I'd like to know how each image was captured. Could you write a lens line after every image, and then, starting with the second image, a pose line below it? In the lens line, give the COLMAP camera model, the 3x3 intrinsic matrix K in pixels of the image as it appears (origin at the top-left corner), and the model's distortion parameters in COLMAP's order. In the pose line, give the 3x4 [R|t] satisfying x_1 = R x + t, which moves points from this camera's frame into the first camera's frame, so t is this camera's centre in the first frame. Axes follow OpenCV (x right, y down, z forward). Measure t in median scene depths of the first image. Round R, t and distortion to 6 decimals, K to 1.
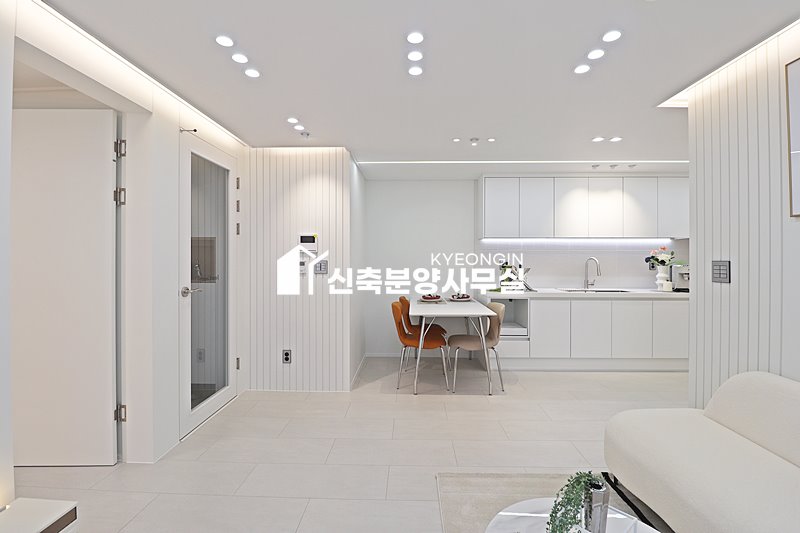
lens RADIAL K [[369.5, 0, 398.1], [0, 369.5, 262.4], [0, 0, 1]] dist [-0.000713, -0.009487]
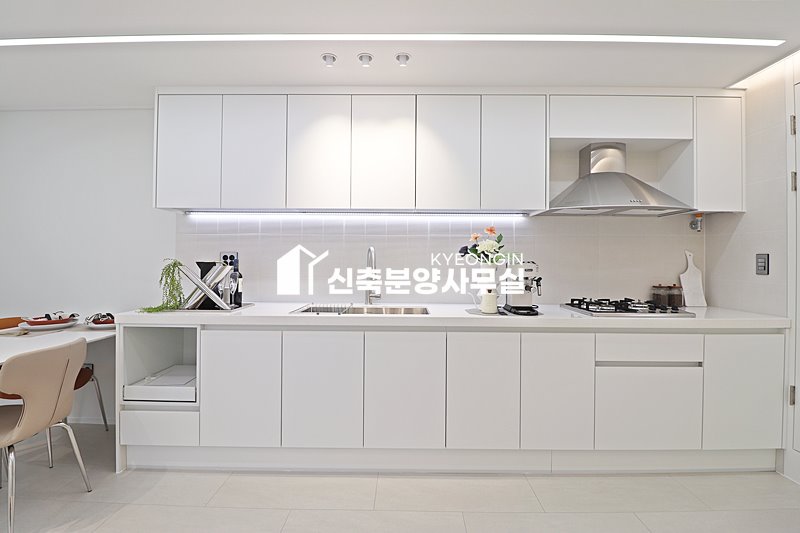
lens RADIAL K [[369.5, 0, 406.5], [0, 369.5, 261.9], [0, 0, 1]] dist [-0.000713, -0.009487]
pose [[0.999918, 0.007981, 0.010030, 0.734747], [-0.007905, 0.999940, -0.007600, 0.014778], [-0.010090, 0.007520, 0.999921, 0.588467]]
